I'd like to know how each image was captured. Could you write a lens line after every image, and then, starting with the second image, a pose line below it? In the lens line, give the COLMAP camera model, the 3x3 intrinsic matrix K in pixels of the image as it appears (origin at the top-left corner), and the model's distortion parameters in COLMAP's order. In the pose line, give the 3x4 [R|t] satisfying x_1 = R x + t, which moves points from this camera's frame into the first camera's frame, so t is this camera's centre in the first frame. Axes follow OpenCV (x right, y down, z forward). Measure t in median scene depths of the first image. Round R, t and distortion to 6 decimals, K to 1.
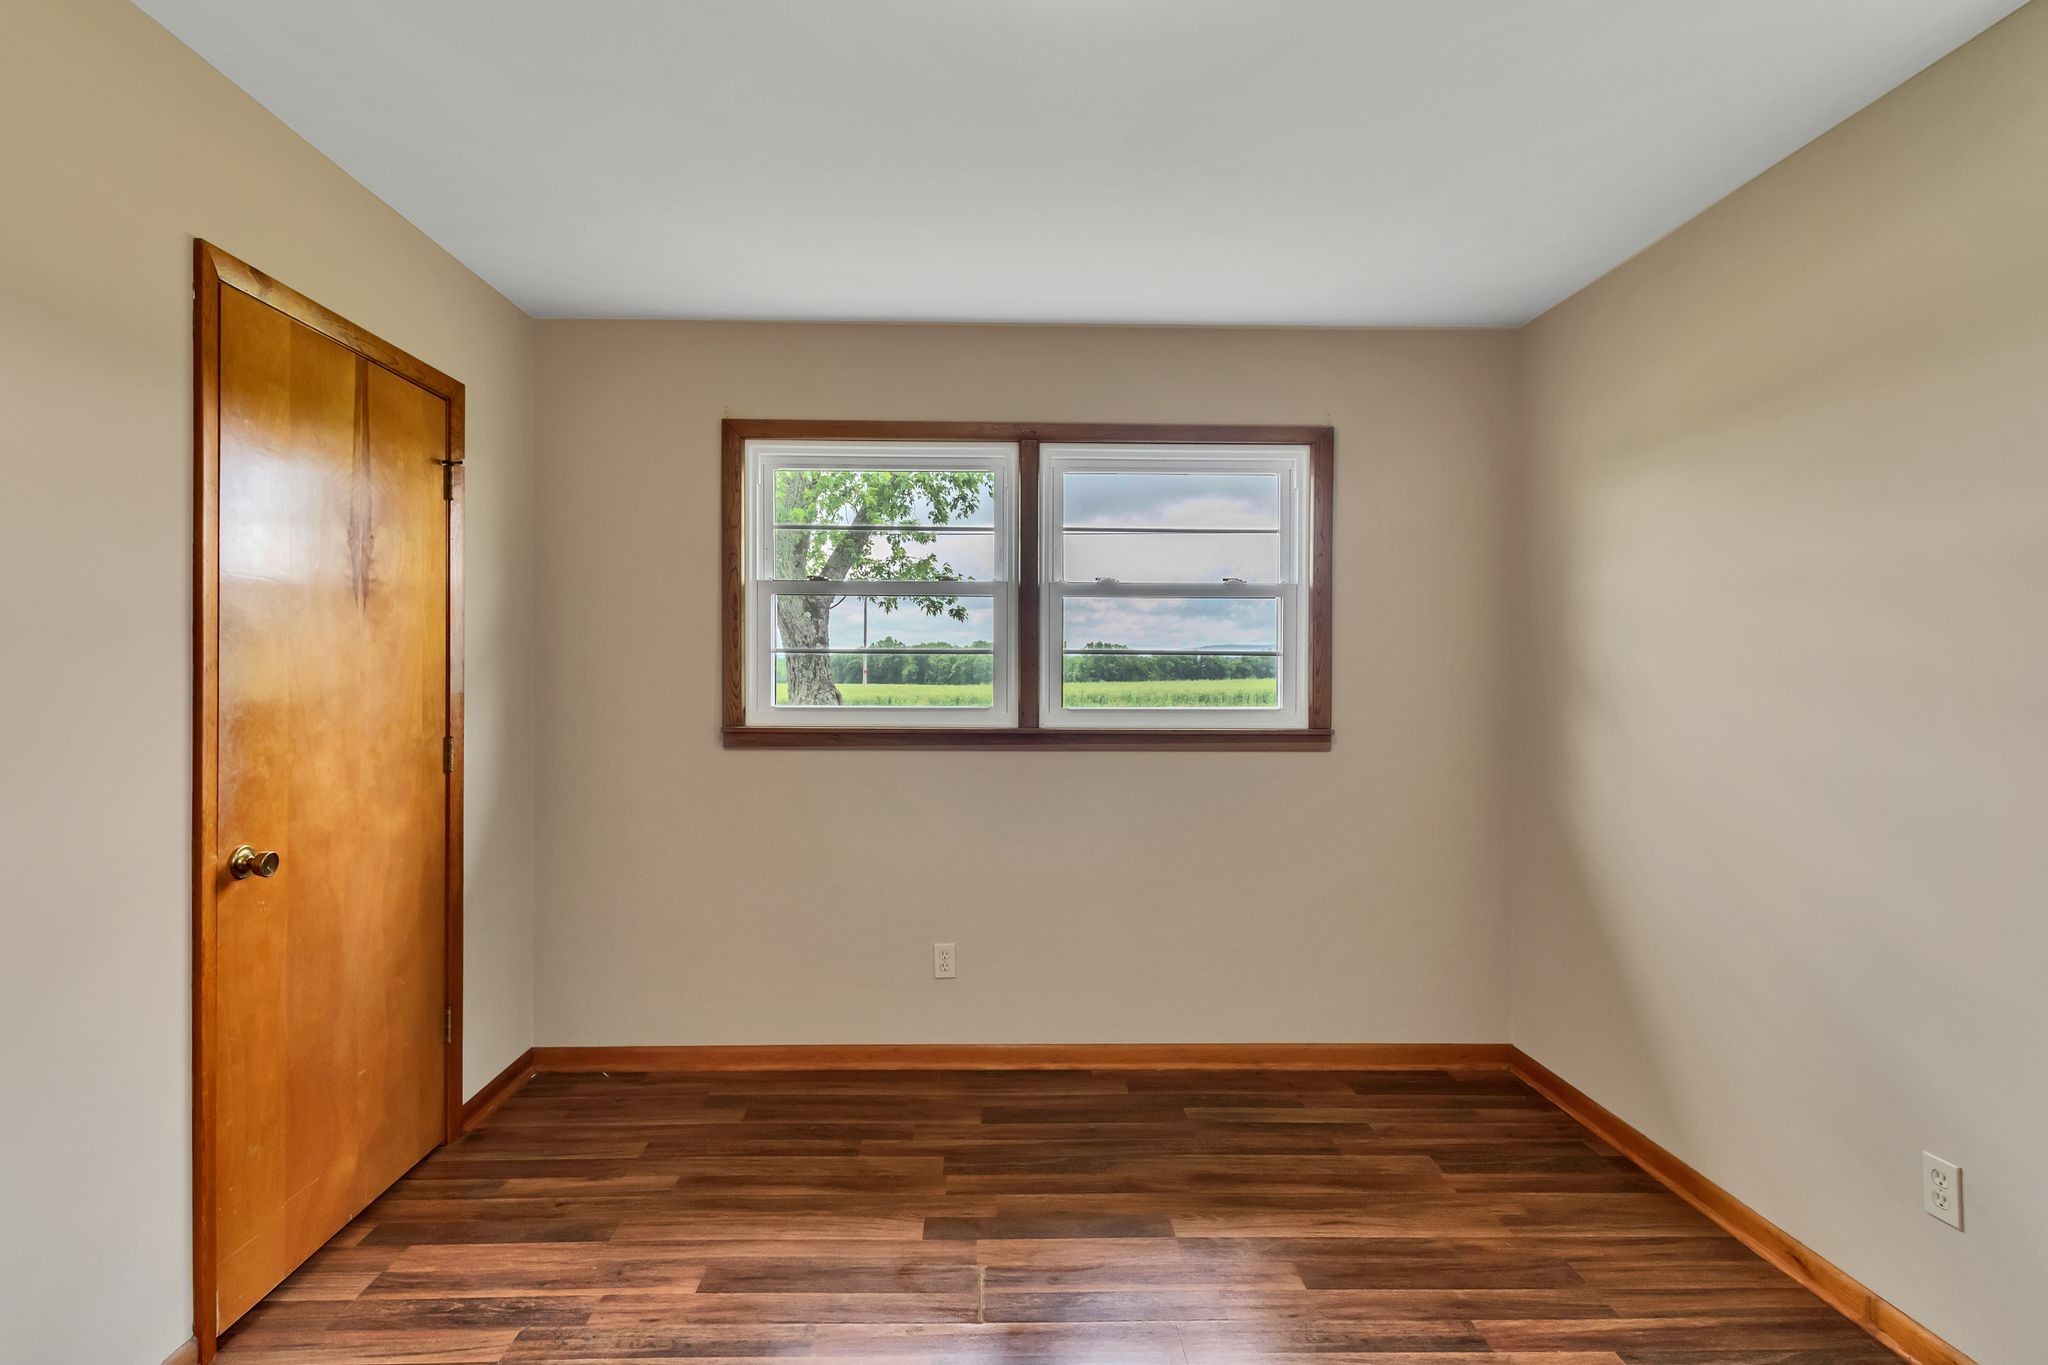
lens RADIAL K [[958.3, 0, 1014.8], [0, 958.3, 685.5], [0, 0, 1]] dist [0.003370, 0.000838]
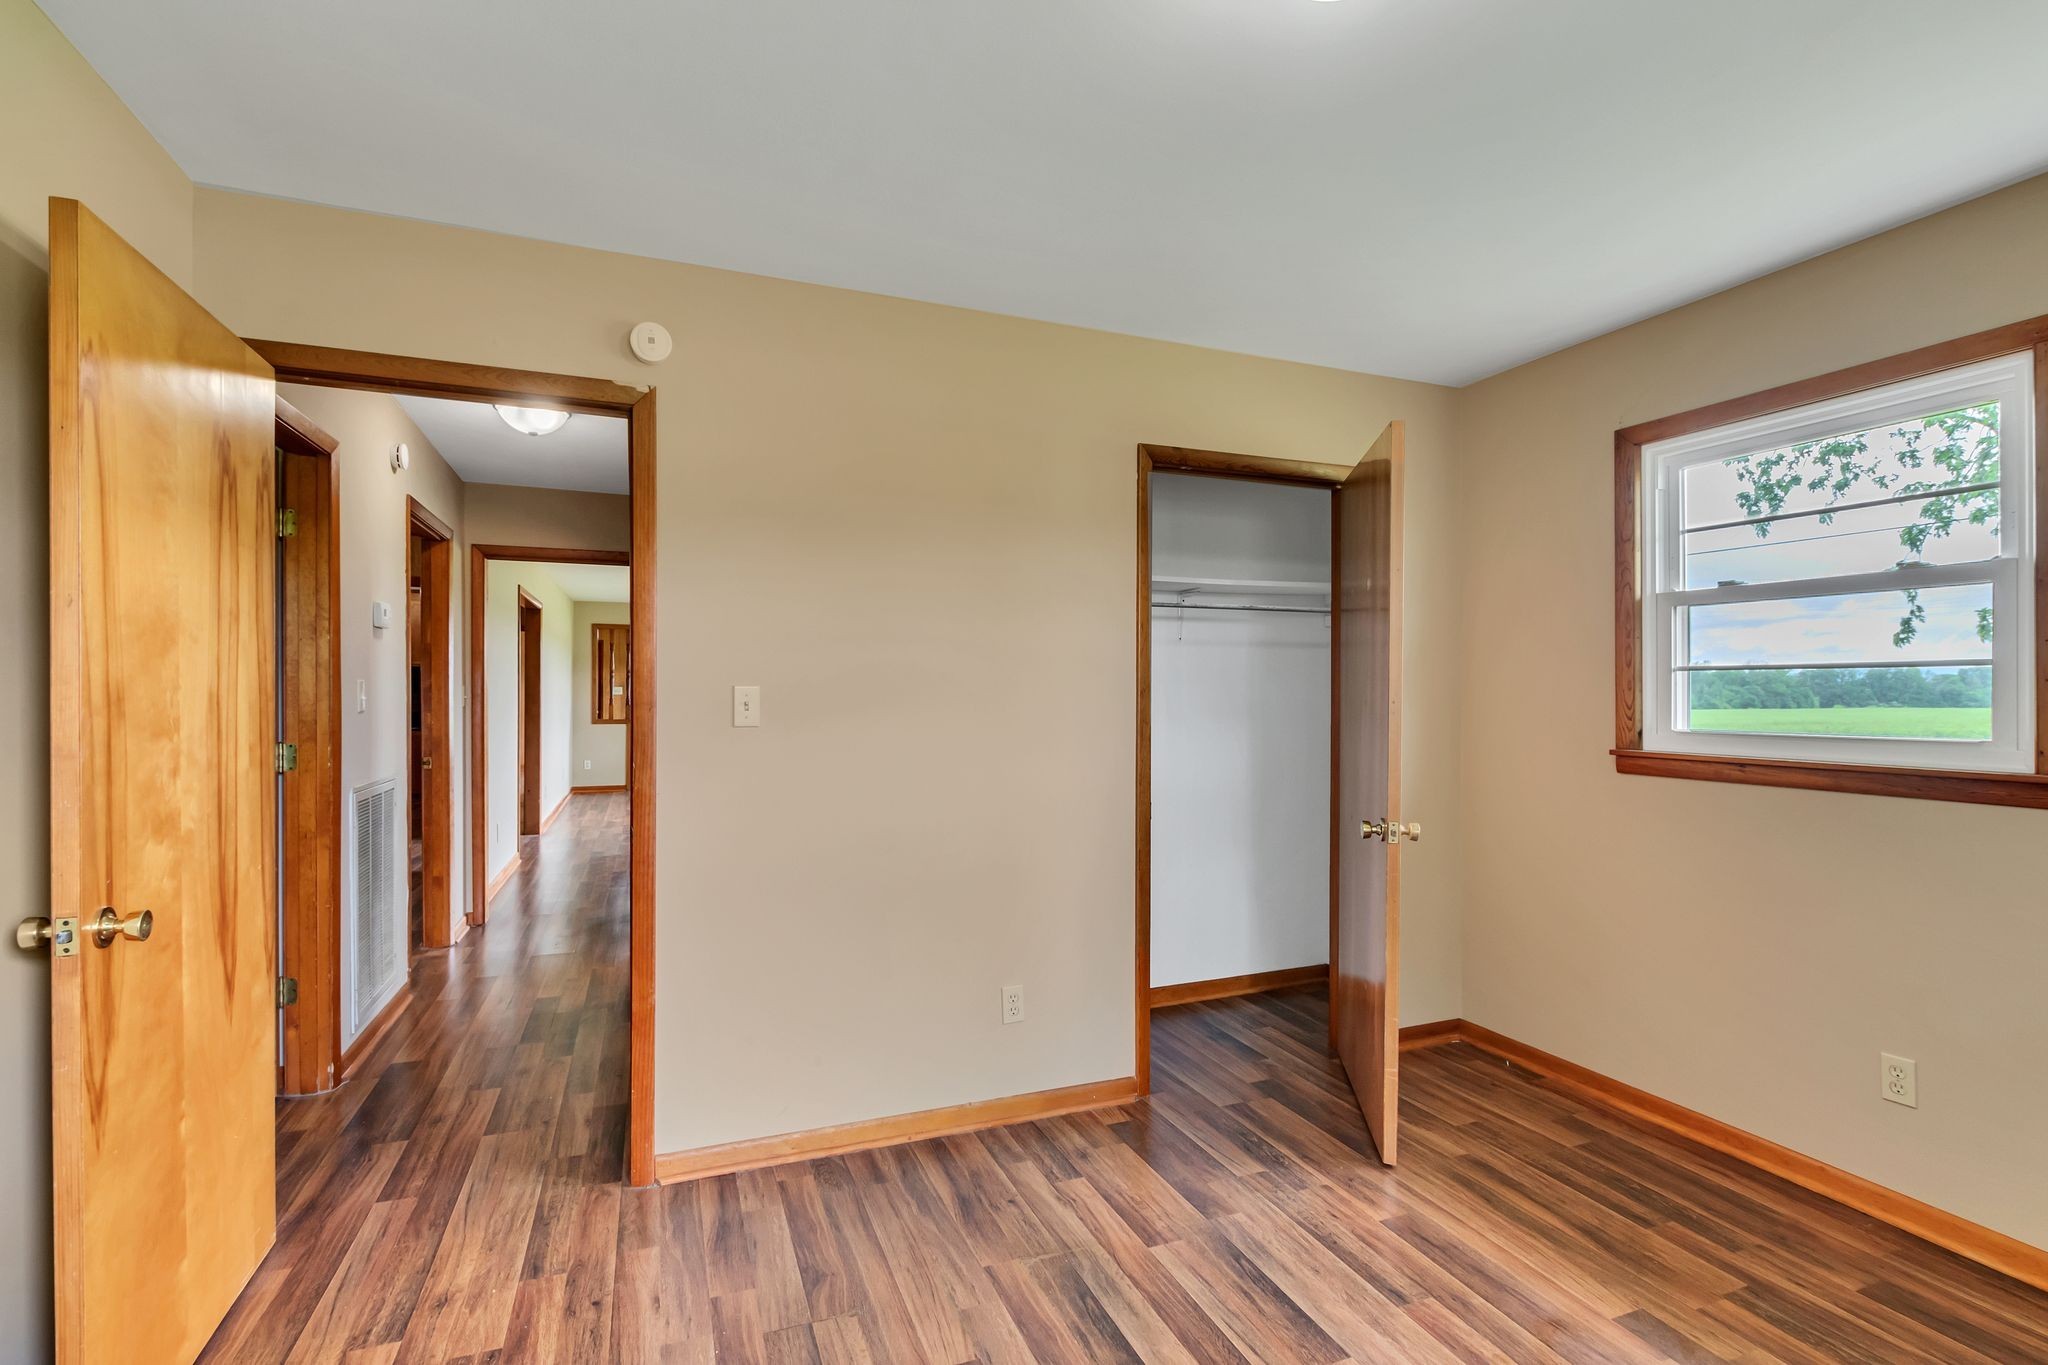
lens RADIAL K [[935.2, 0, 1025.8], [0, 935.2, 697.4], [0, 0, 1]] dist [-0.003081, -0.001209]
pose [[0.349819, -0.000540, -0.936817, 0.427866], [0.001248, 0.999999, -0.000111, -0.011493], [0.936817, -0.001131, 0.349819, 0.133889]]
